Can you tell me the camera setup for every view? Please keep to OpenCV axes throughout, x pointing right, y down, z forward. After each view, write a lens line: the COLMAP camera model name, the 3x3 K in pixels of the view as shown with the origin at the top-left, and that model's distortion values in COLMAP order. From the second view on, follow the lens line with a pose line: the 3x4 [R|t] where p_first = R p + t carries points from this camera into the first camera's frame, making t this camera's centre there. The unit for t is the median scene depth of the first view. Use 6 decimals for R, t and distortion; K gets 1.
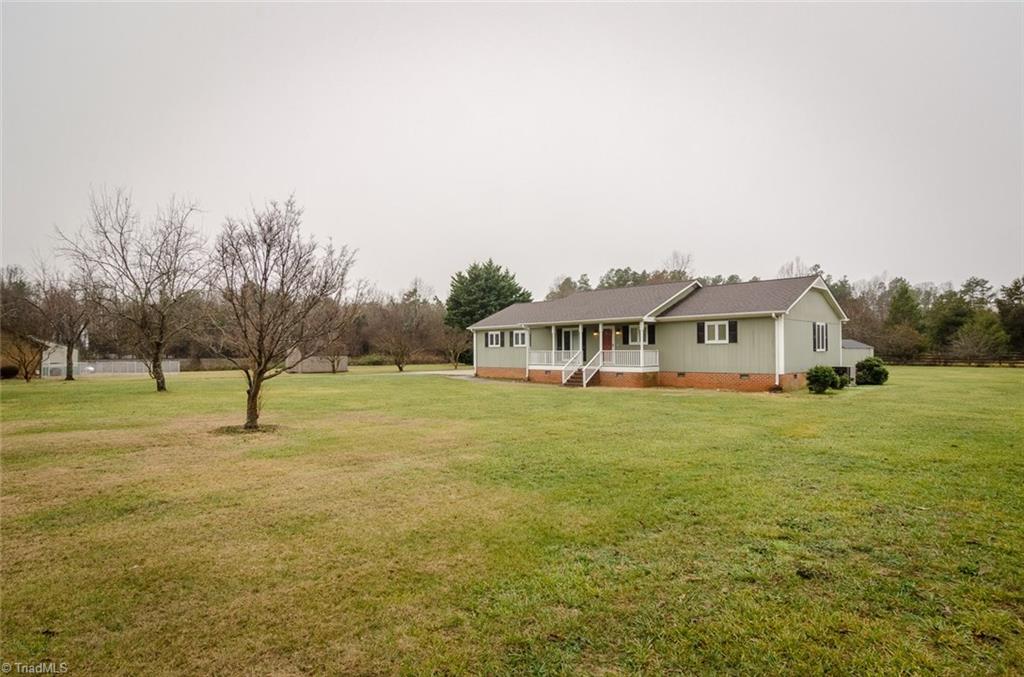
lens RADIAL K [[550.4, 0, 515.3], [0, 550.4, 346.5], [0, 0, 1]] dist [-0.056049, 0.040932]
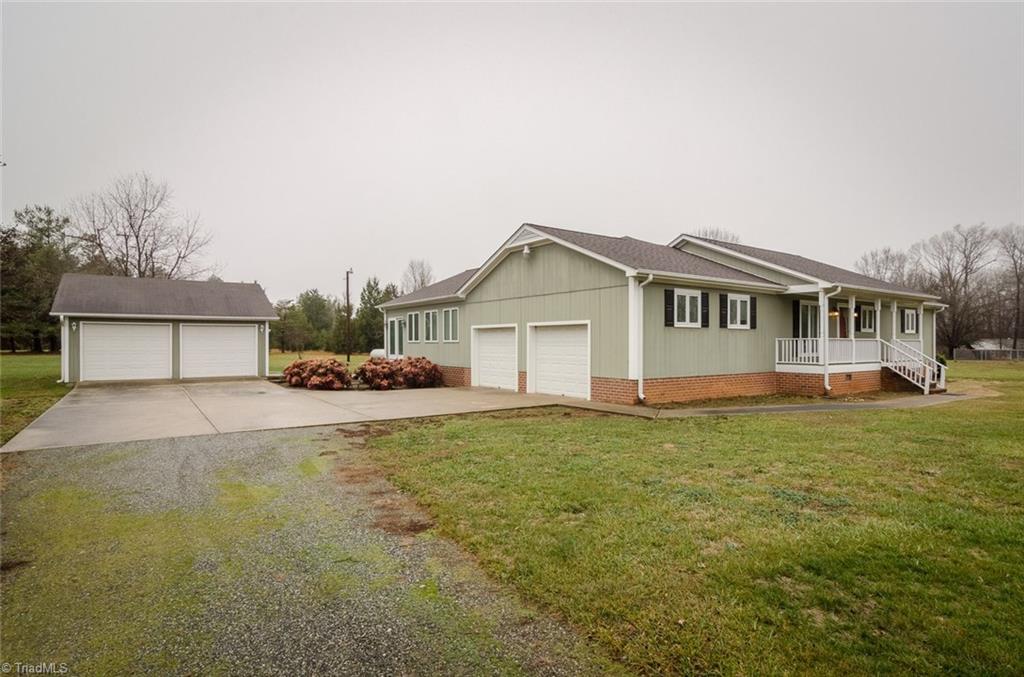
lens RADIAL K [[550.4, 0, 515.3], [0, 550.4, 346.5], [0, 0, 1]] dist [-0.056049, 0.040932]
pose [[0.158338, -0.000314, 0.987385, -0.529627], [-0.009074, 0.999957, 0.001773, 0.017919], [-0.987343, -0.009241, 0.158329, 1.220267]]
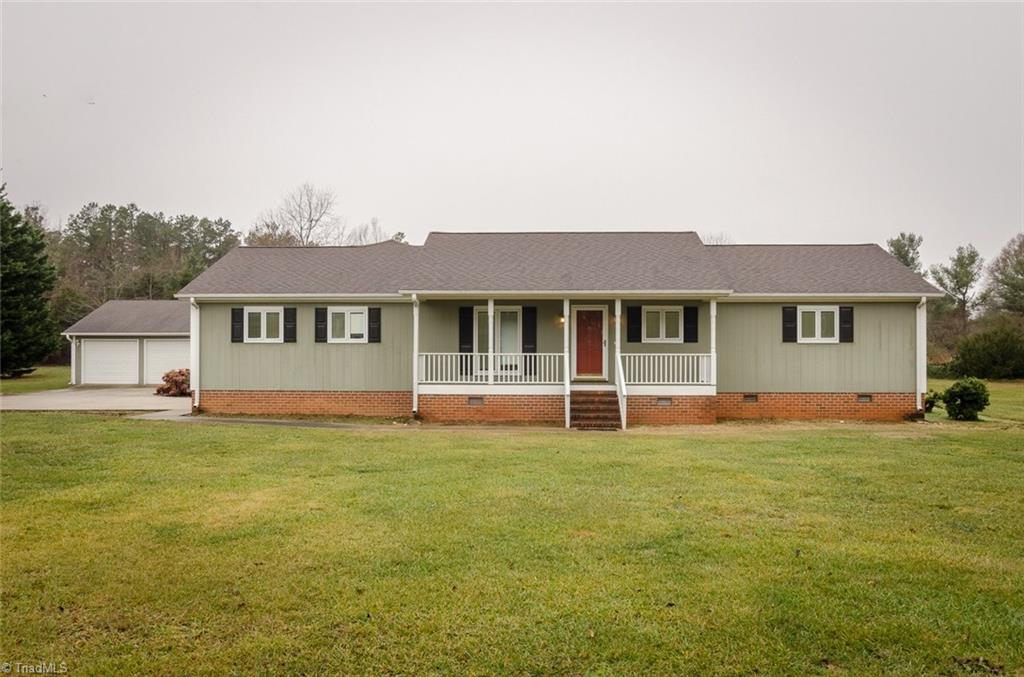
lens RADIAL K [[847.7, 0, 512.0], [0, 847.7, 338.5], [0, 0, 1]] dist [-0.036169, 0.002467]
pose [[0.727575, 0.019406, 0.685753, -0.398183], [-0.012085, 0.999807, -0.015472, 0.006103], [-0.685921, 0.002970, 0.727670, 0.450264]]
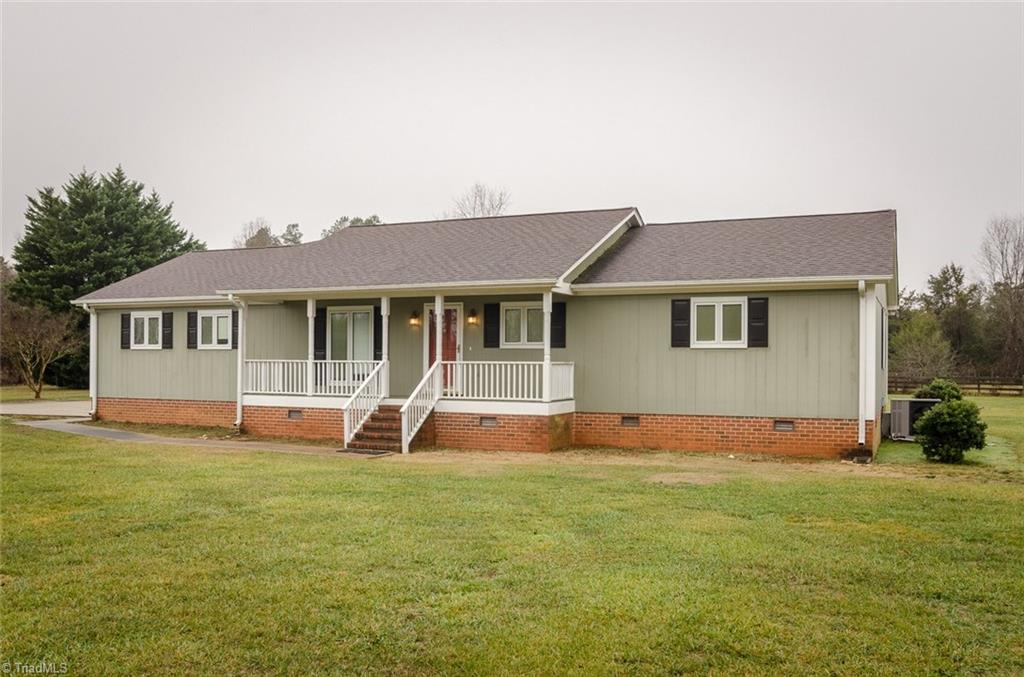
lens RADIAL K [[910.7, 0, 510.3], [0, 910.7, 362.7], [0, 0, 1]] dist [-0.043548, 0.020548]
pose [[0.928346, 0.013283, 0.371479, -0.041607], [-0.015771, 0.999869, 0.003660, 0.004779], [-0.371382, -0.009256, 0.928434, 0.314073]]
